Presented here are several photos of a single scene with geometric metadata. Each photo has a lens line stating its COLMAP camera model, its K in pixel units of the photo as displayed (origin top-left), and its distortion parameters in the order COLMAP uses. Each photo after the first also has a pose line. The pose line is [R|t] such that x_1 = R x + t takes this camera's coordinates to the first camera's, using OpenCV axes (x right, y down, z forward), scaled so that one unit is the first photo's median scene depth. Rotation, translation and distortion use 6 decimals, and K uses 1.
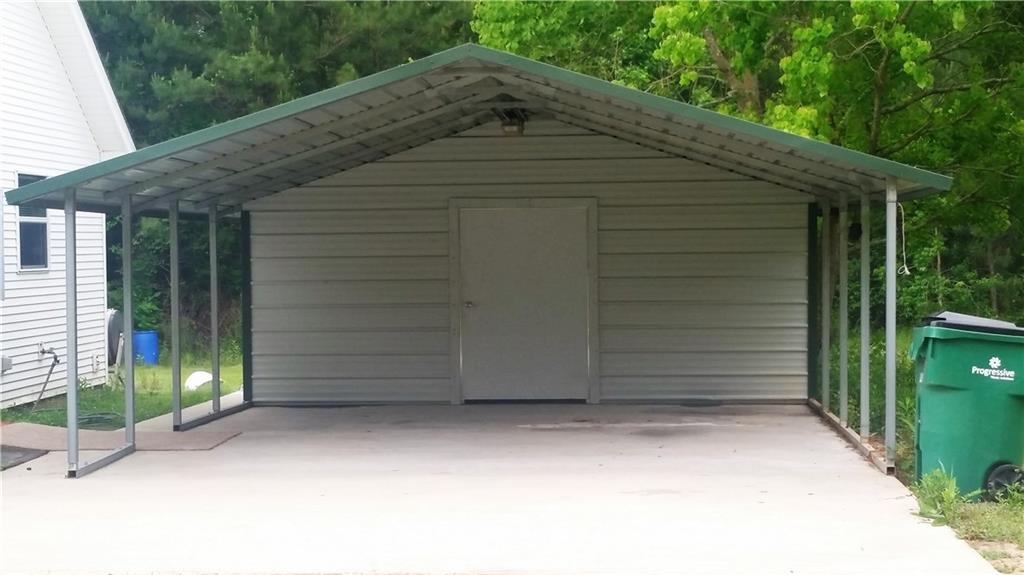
lens RADIAL K [[2073.7, 0, 513.0], [0, 2073.7, 286.9], [0, 0, 1]] dist [0.400880, 0.000000]
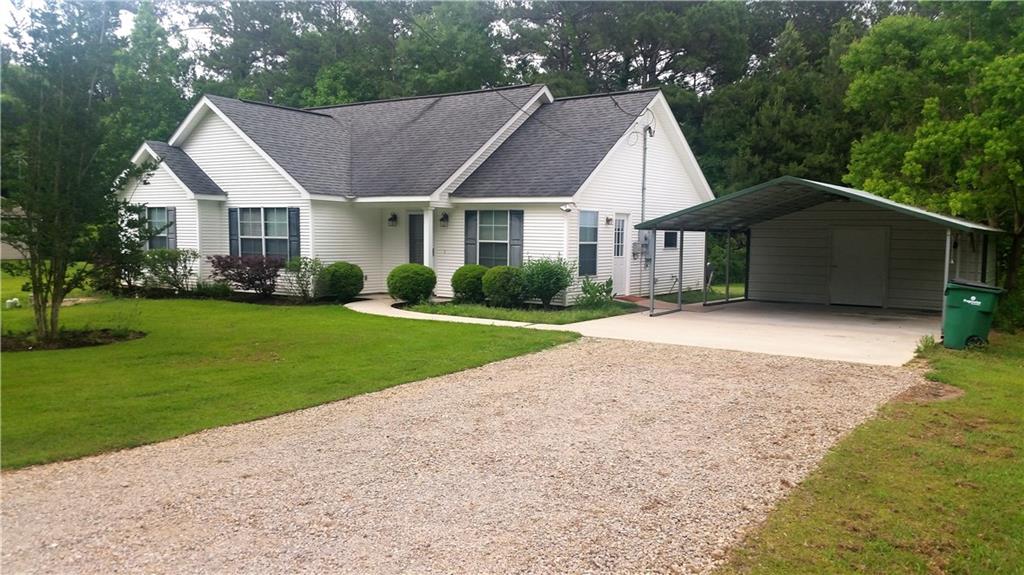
lens RADIAL K [[856.7, 0, 511.9], [0, 856.7, 289.6], [0, 0, 1]] dist [0.011360, -0.000932]
pose [[0.884132, 0.054485, -0.464050, 0.119053], [-0.032671, 0.997956, 0.054927, -0.008422], [0.466094, -0.033402, 0.884104, -0.121688]]
